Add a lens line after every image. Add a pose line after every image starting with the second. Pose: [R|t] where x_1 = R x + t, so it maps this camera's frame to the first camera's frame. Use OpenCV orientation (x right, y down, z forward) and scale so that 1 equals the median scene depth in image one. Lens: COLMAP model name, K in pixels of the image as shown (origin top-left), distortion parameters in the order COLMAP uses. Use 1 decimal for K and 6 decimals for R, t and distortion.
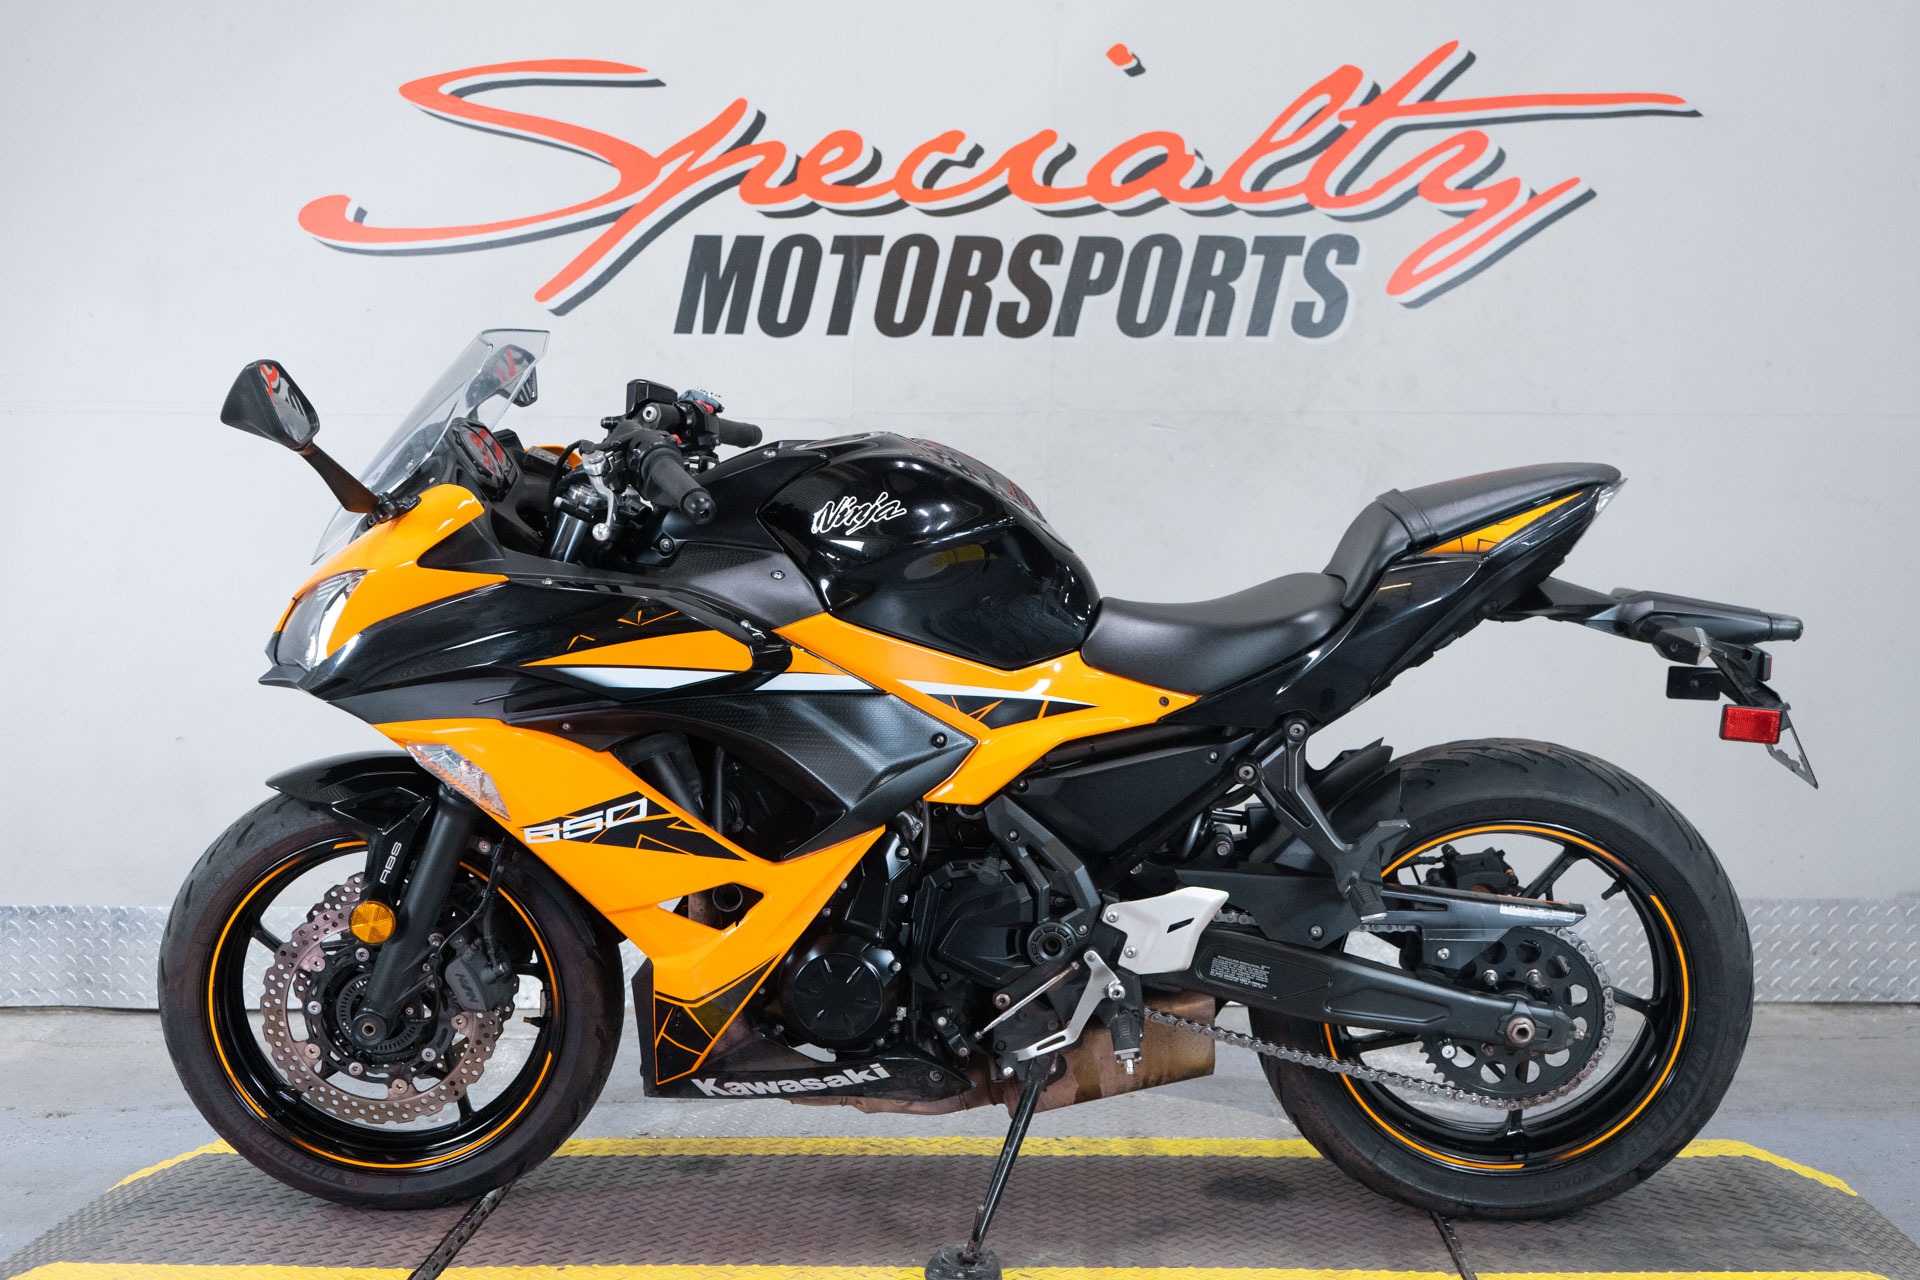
lens RADIAL K [[2304.5, 0, 978.6], [0, 2304.5, 626.7], [0, 0, 1]] dist [0.055974, 0.000000]
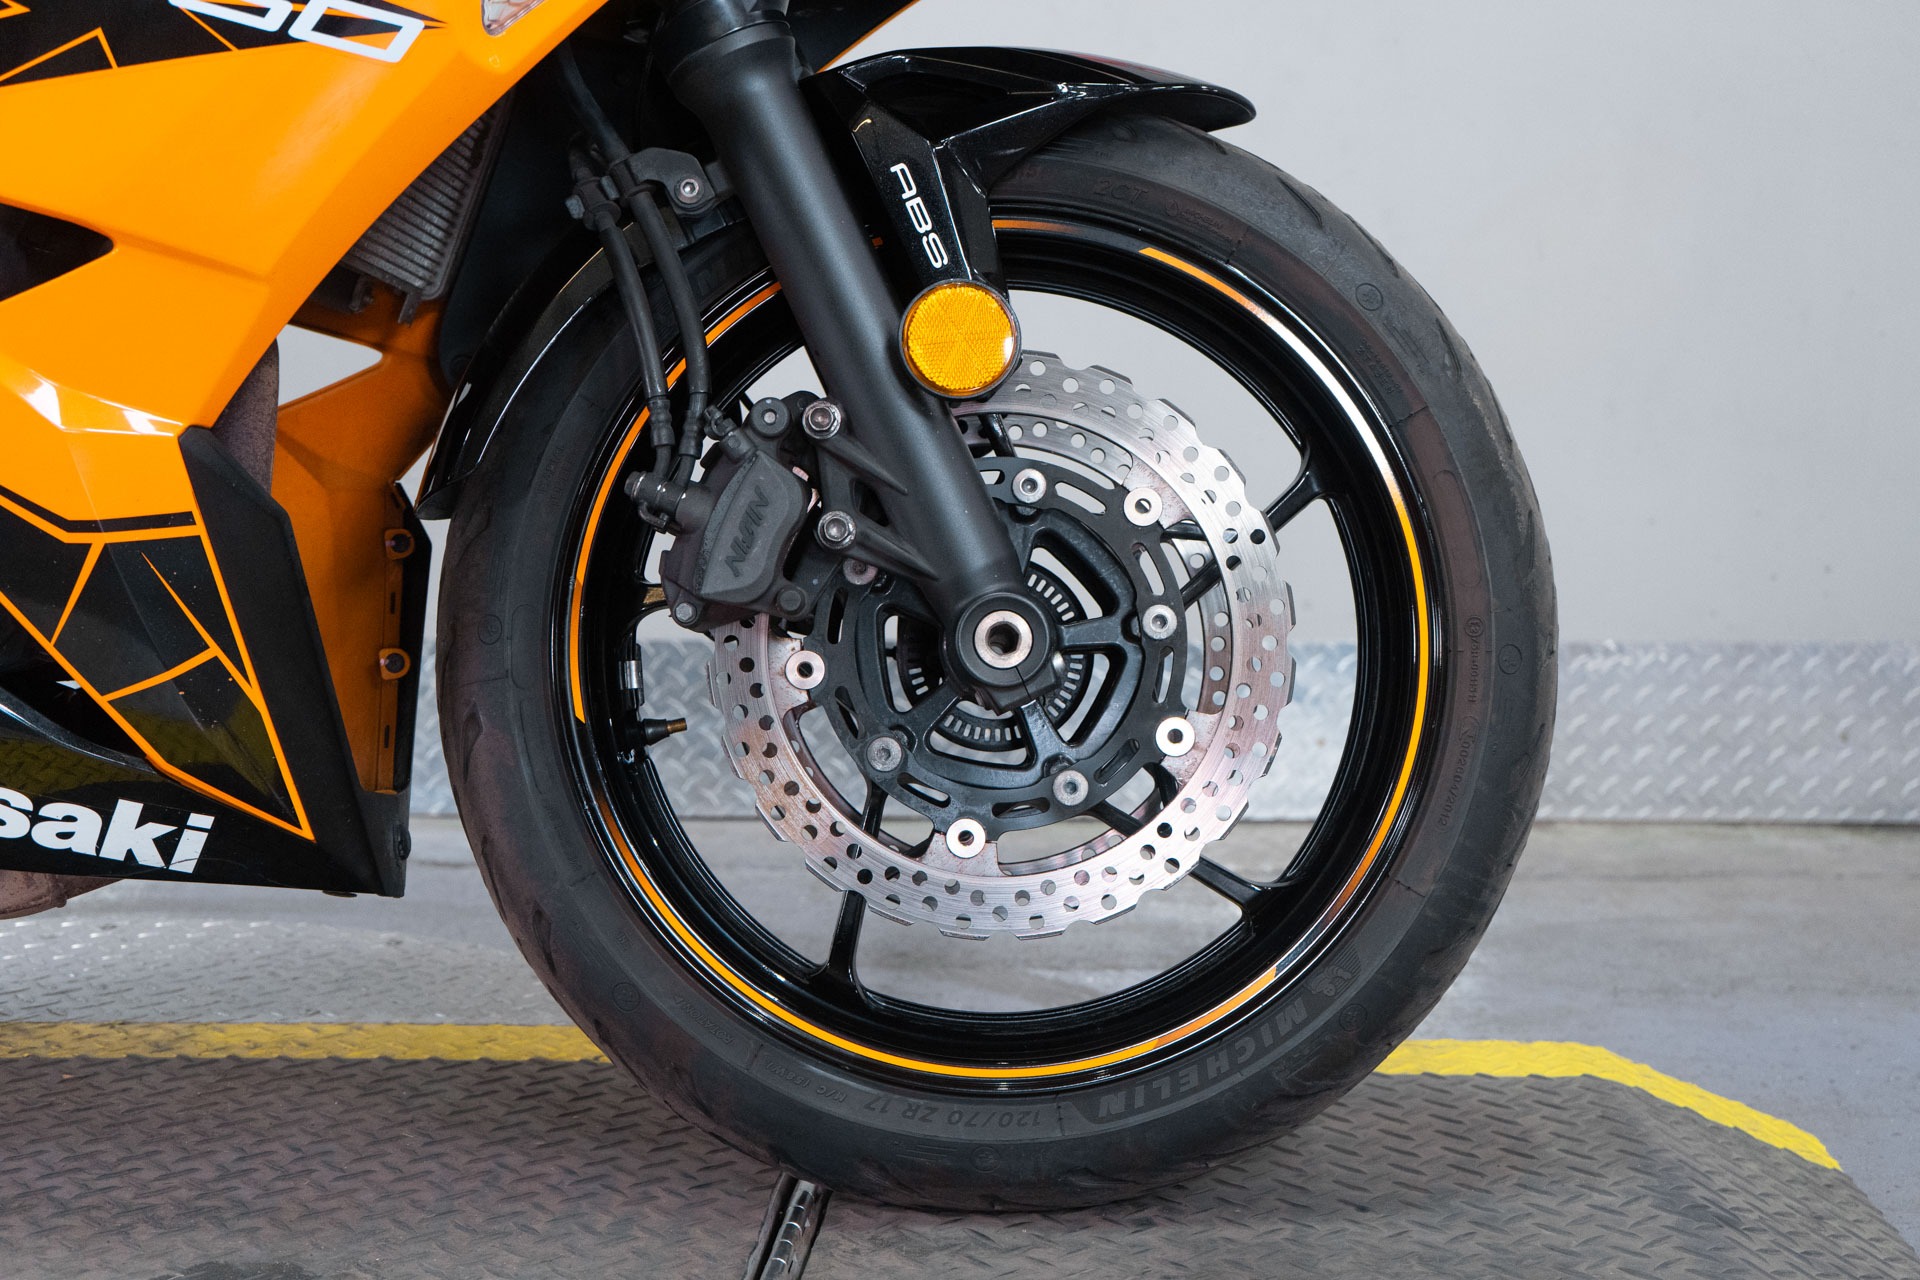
lens RADIAL K [[2460.4, 0, 949.3], [0, 2460.4, 644.0], [0, 0, 1]] dist [0.016422, 0.000000]
pose [[0.998614, 0.013836, -0.050771, 0.186972], [-0.011300, 0.998691, 0.049884, 0.098797], [0.051395, -0.049241, 0.997464, 0.422143]]
